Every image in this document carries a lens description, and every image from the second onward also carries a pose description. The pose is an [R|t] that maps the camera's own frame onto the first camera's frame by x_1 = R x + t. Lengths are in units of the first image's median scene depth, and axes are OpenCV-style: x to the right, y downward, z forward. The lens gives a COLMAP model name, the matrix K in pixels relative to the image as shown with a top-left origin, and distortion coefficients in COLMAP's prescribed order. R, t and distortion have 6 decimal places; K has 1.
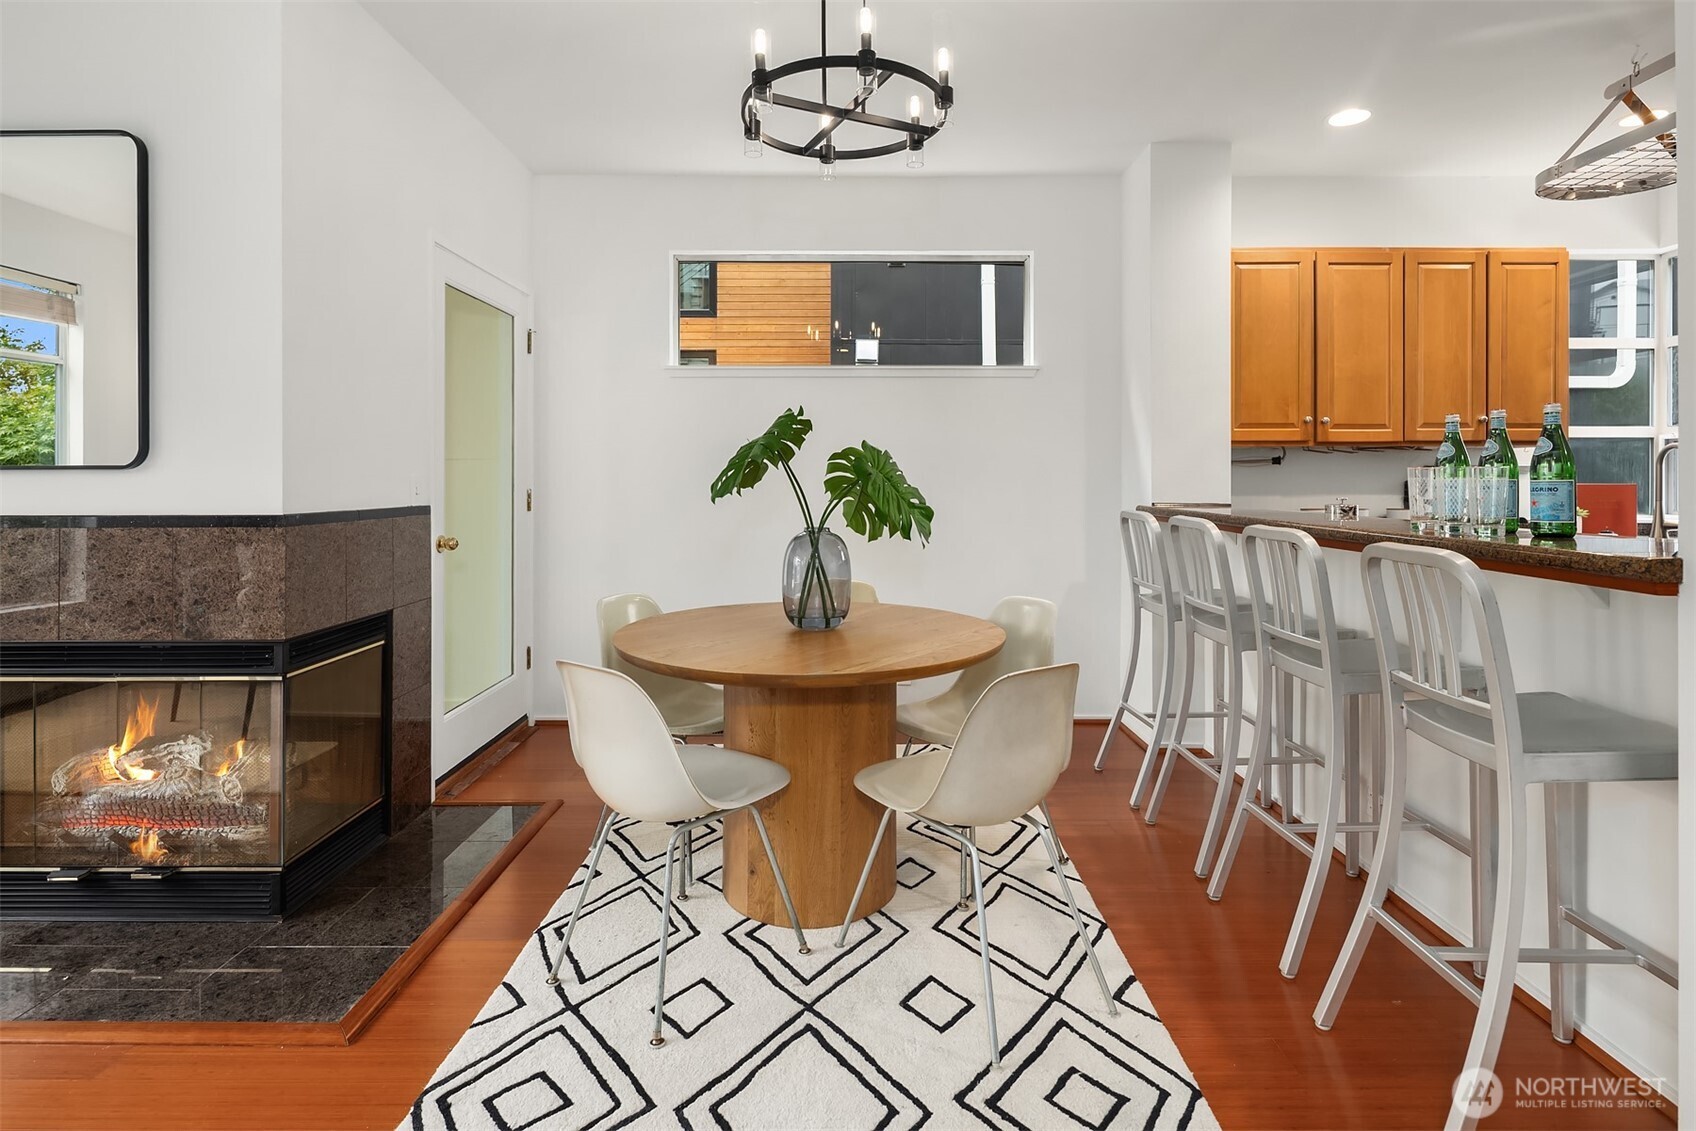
lens RADIAL K [[819.1, 0, 847.2], [0, 819.1, 494.6], [0, 0, 1]] dist [-0.005202, -0.000681]
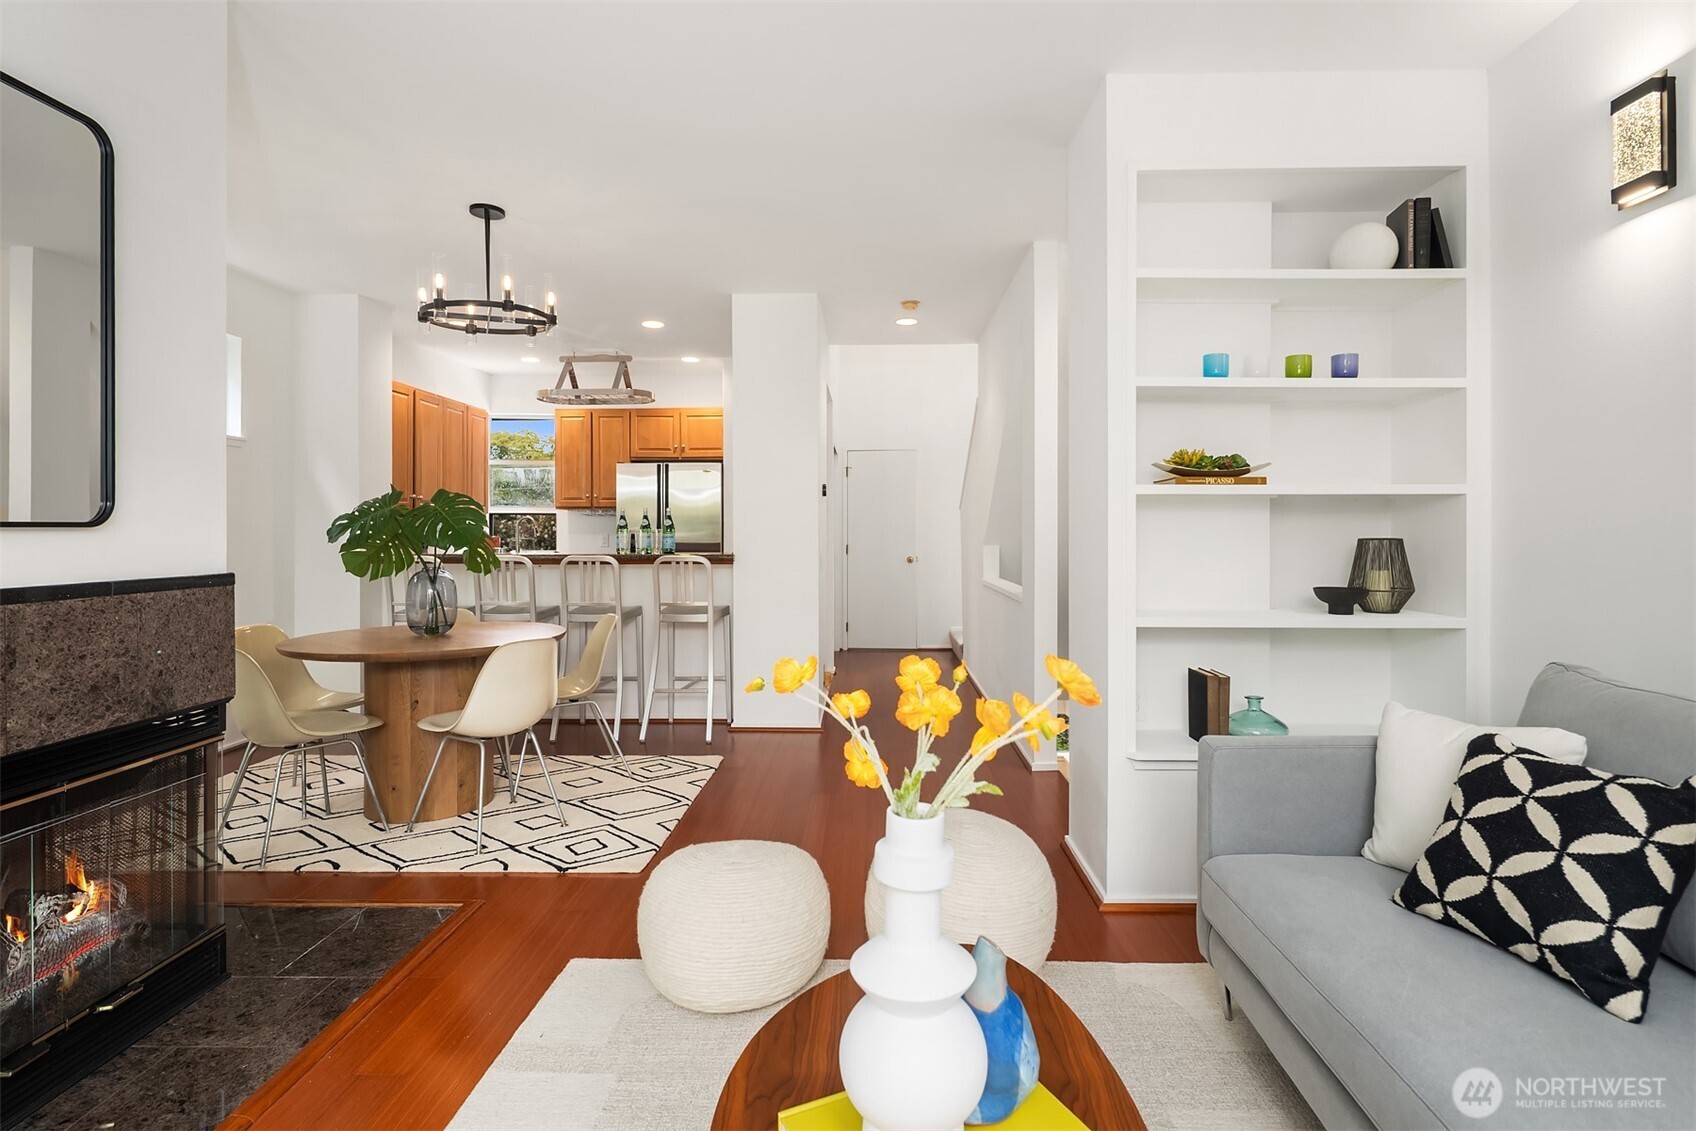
lens RADIAL K [[818.6, 0, 854.1], [0, 818.6, 534.6], [0, 0, 1]] dist [-0.001723, -0.000307]
pose [[0.024547, -0.003562, 0.999692, -1.696723], [0.020528, 0.999785, 0.003058, -0.010391], [-0.999488, 0.020447, 0.024615, 0.196999]]
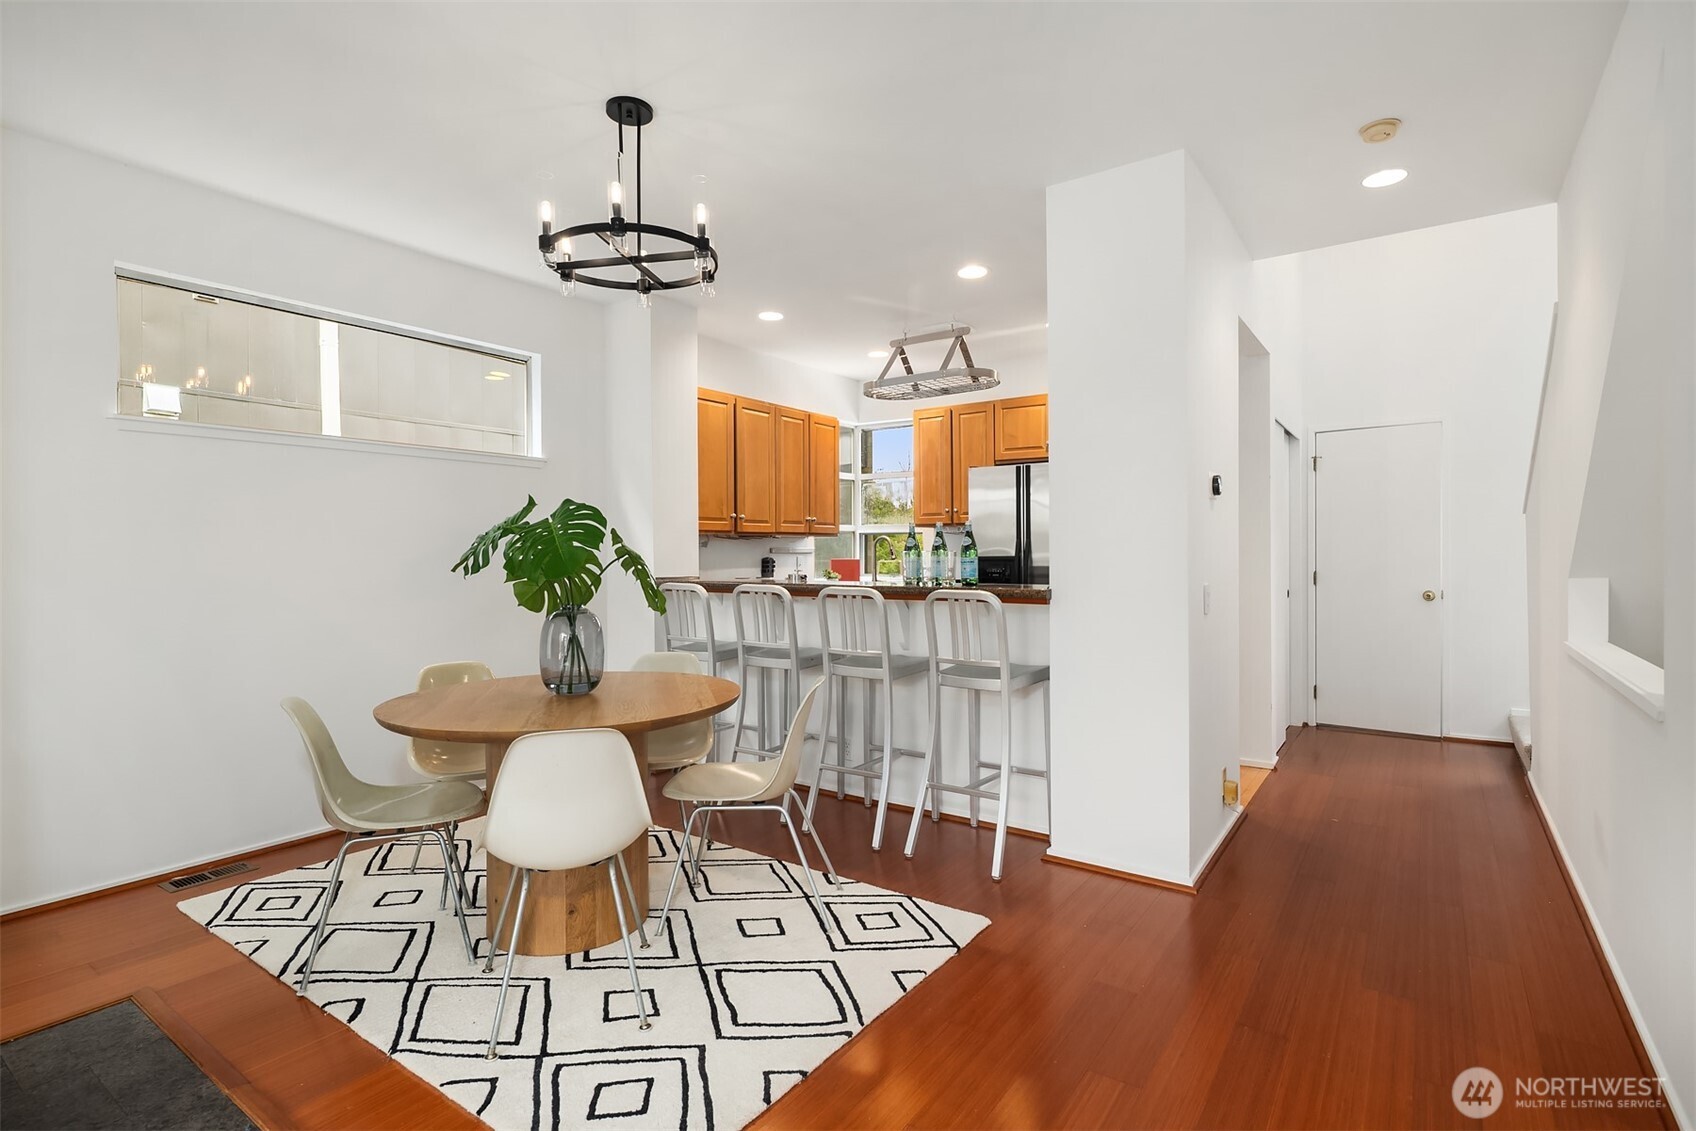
lens RADIAL K [[814.3, 0, 849.0], [0, 814.3, 557.6], [0, 0, 1]] dist [0.002006, -0.000516]
pose [[0.578395, -0.007769, 0.815720, -0.818788], [0.021280, 0.999758, -0.005567, -0.011516], [-0.815479, 0.020579, 0.578420, 0.029943]]
